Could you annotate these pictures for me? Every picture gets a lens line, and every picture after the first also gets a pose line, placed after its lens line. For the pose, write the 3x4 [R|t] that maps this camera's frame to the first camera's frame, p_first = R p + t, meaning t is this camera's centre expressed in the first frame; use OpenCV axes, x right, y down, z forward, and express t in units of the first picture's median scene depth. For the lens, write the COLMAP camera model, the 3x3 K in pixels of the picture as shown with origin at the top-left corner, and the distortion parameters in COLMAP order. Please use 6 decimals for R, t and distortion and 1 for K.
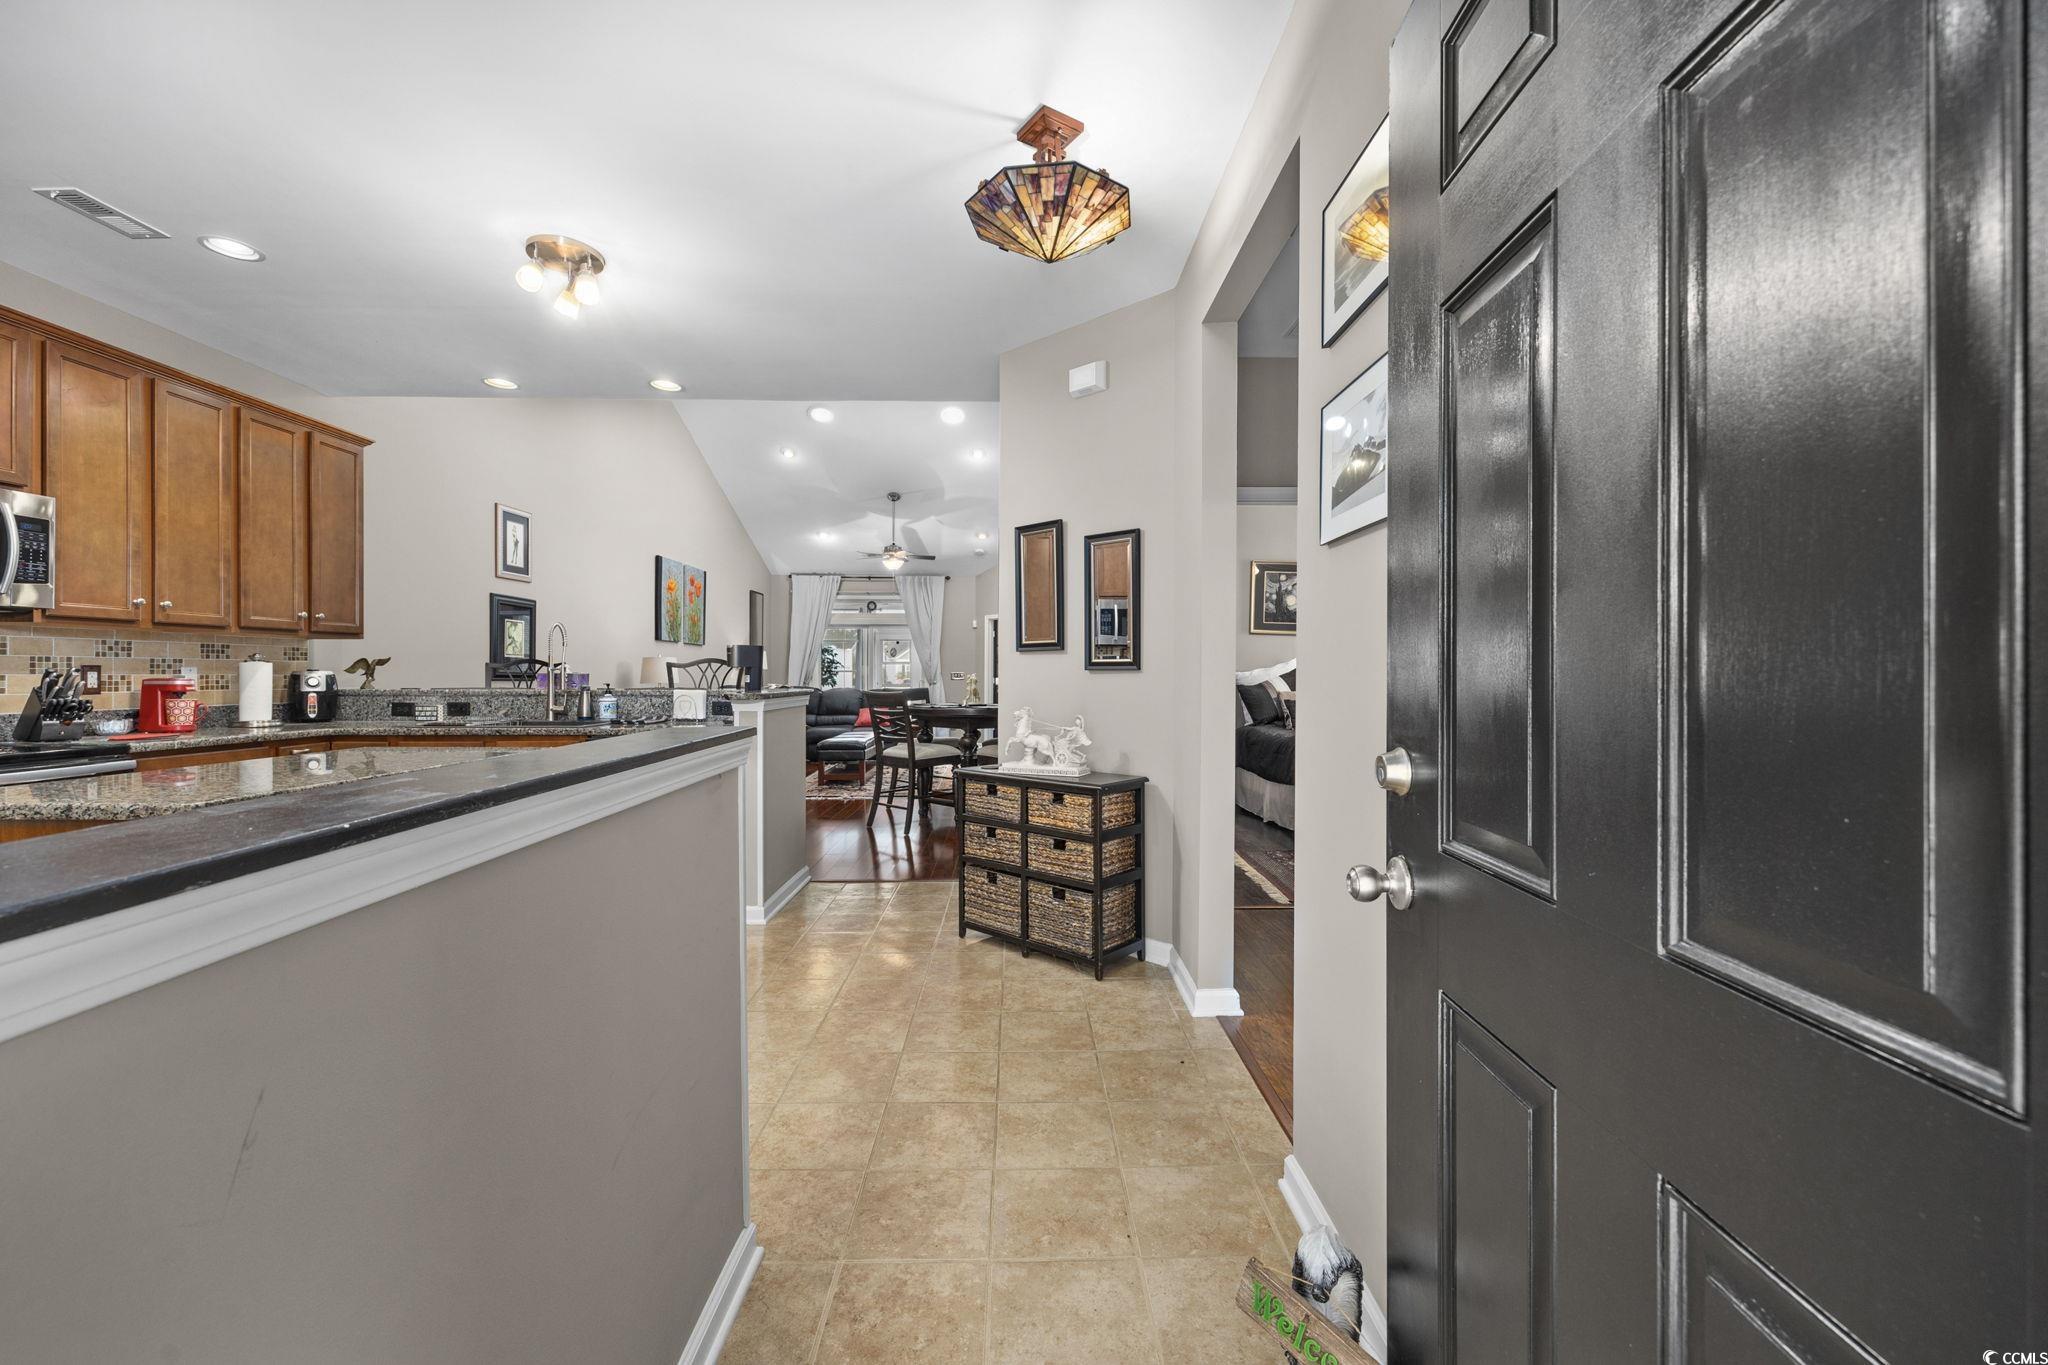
lens RADIAL K [[816.4, 0, 1031.0], [0, 816.4, 680.5], [0, 0, 1]] dist [-0.001632, -0.000484]
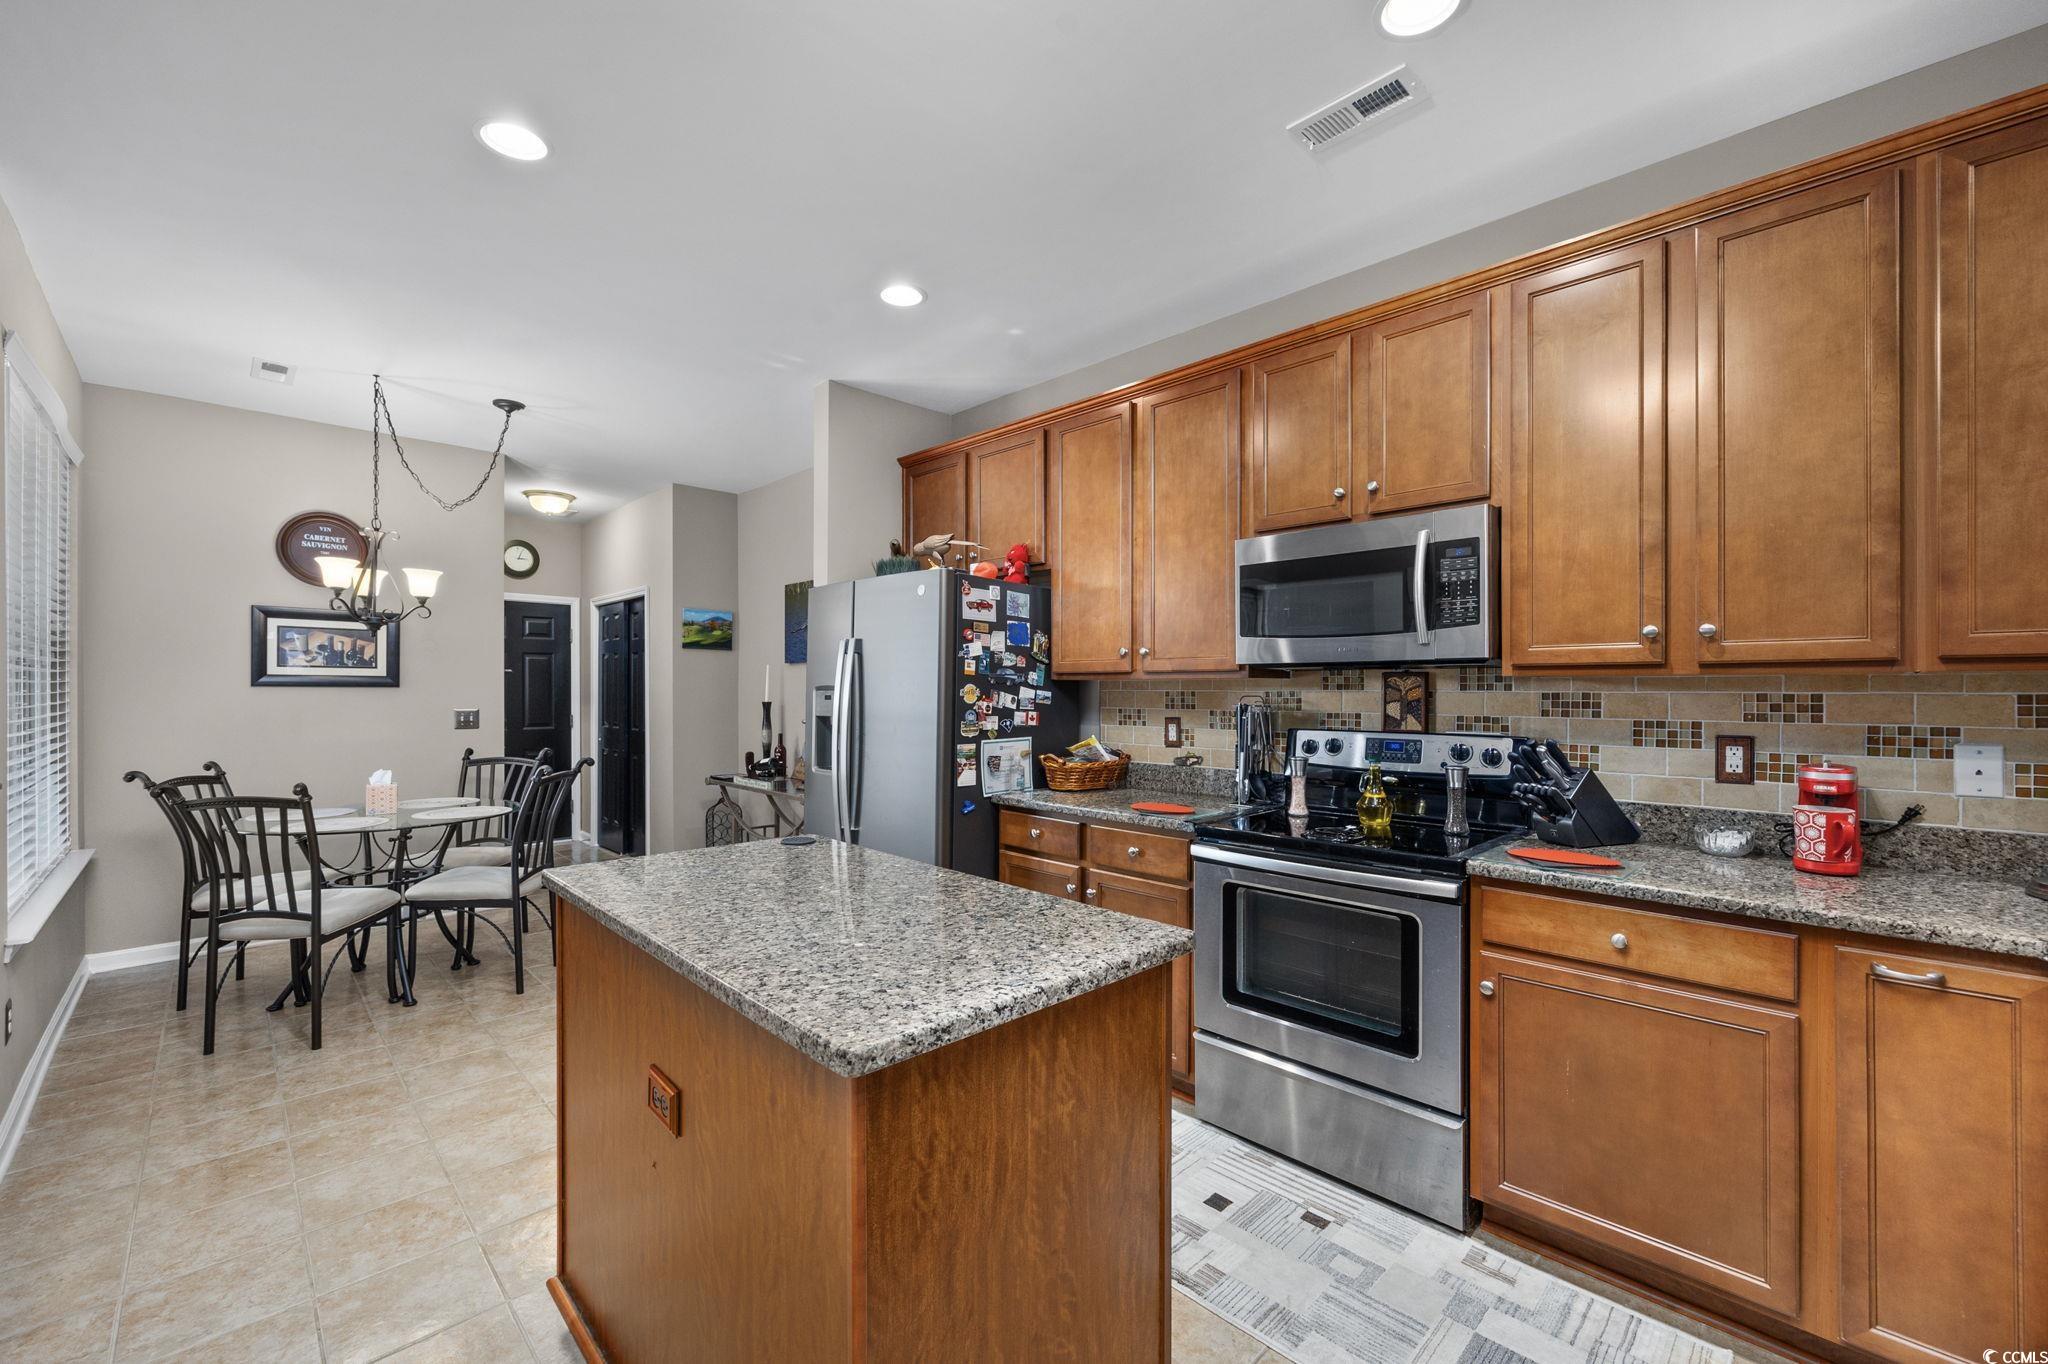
lens RADIAL K [[834.6, 0, 1018.5], [0, 834.6, 692.0], [0, 0, 1]] dist [-0.001390, -0.000068]
pose [[-0.726280, -0.000129, -0.687399, -0.321724], [-0.008293, 0.999929, 0.008575, -0.049816], [0.687349, 0.011929, -0.726229, 1.032581]]
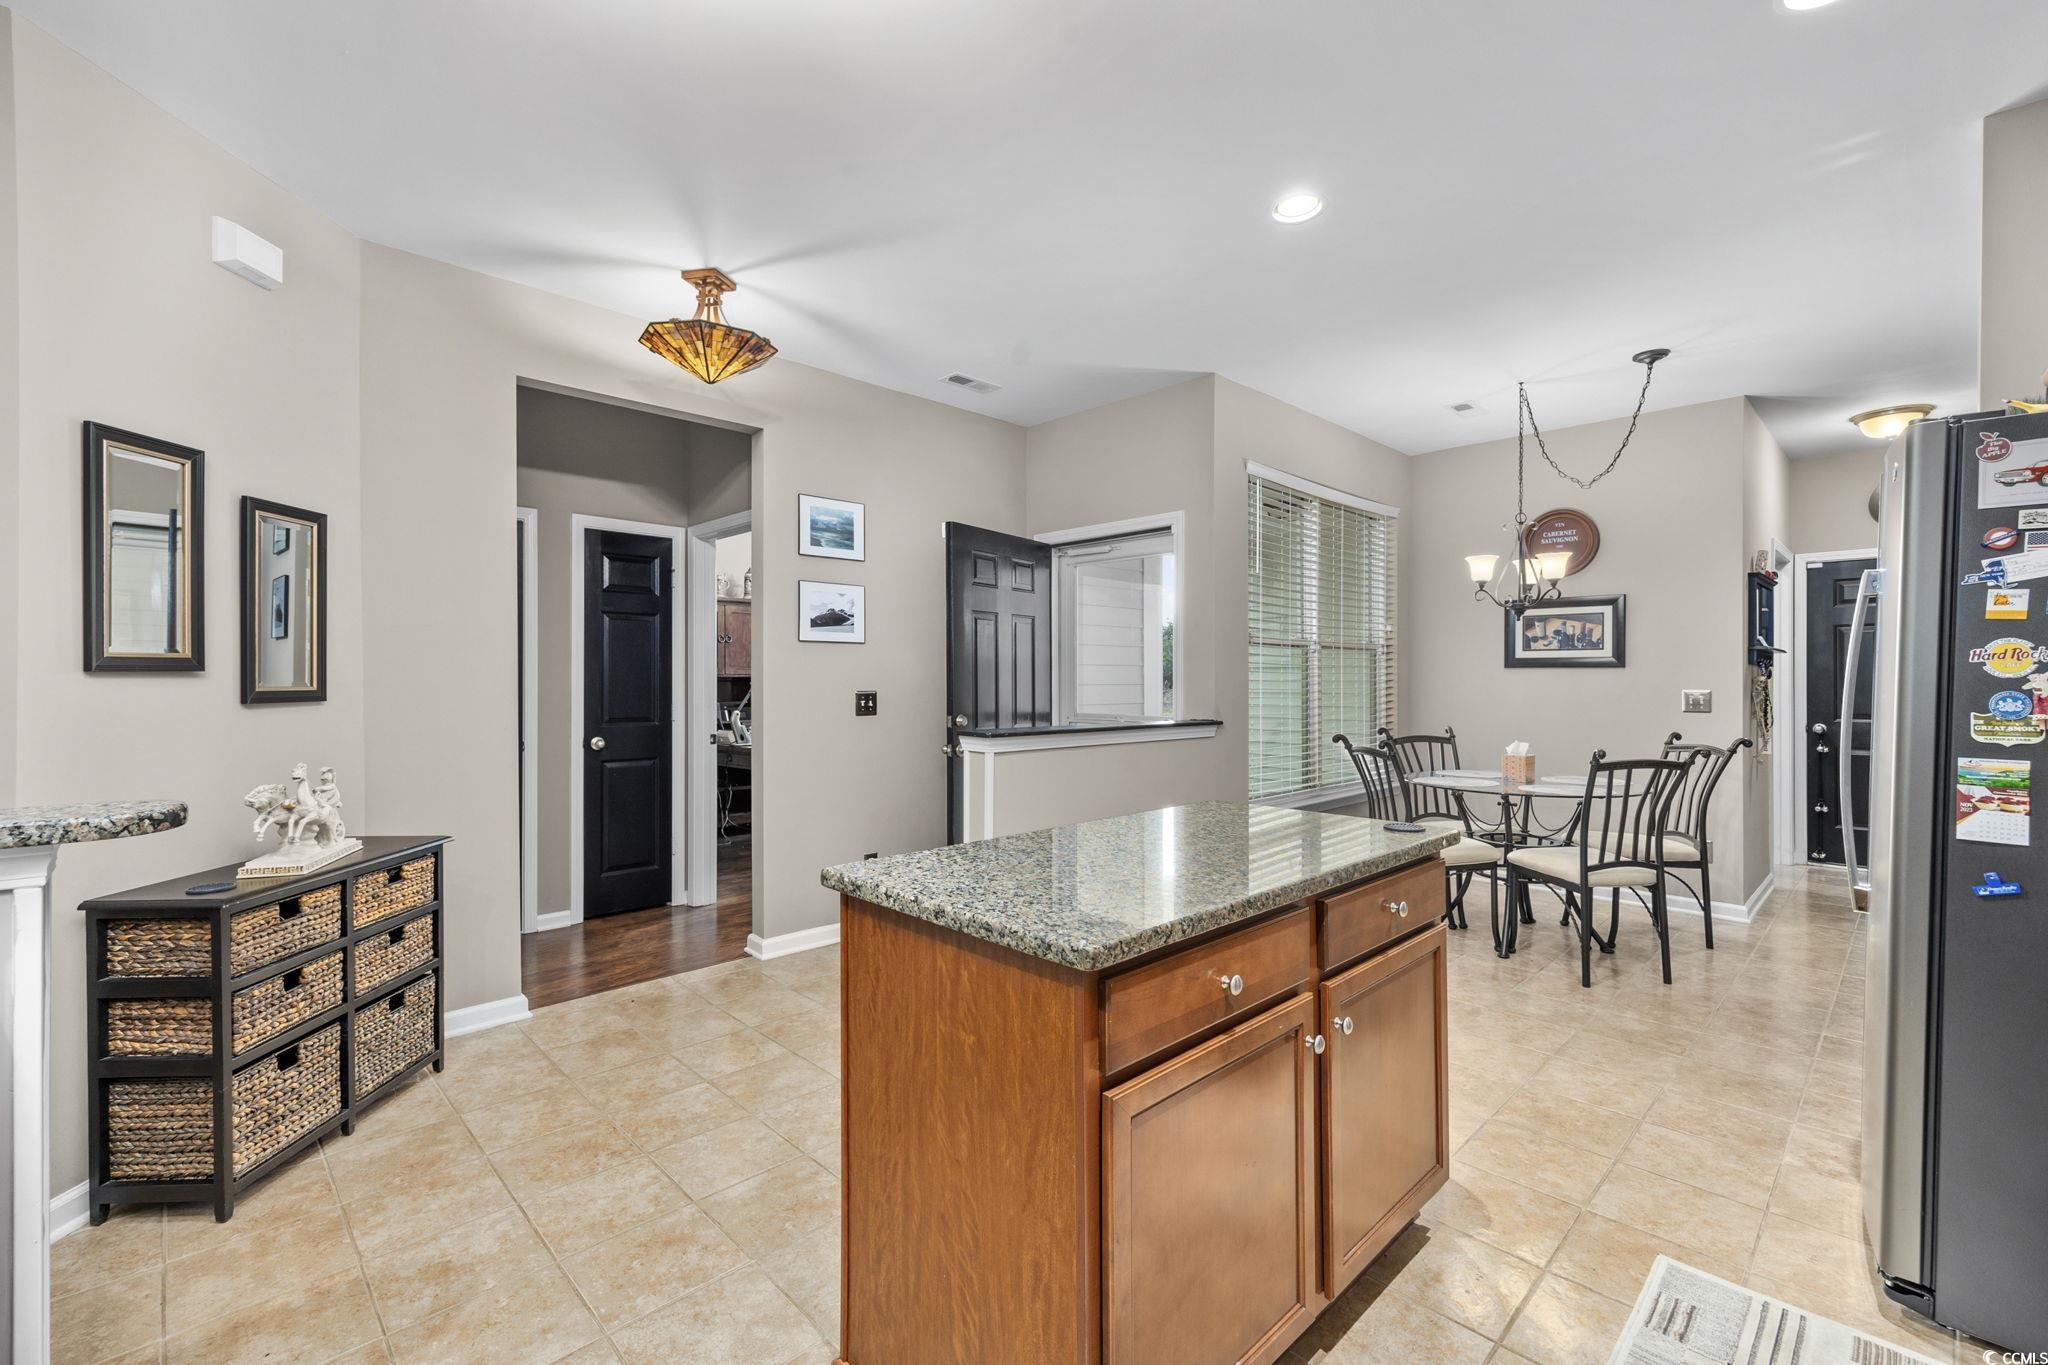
lens RADIAL K [[867.6, 0, 1023.1], [0, 867.6, 678.6], [0, 0, 1]] dist [0.001034, 0.000151]
pose [[-0.685299, -0.001333, 0.728261, -0.868258], [0.005244, 0.999963, 0.006766, -0.035006], [-0.728243, 0.008456, -0.685267, 1.039115]]
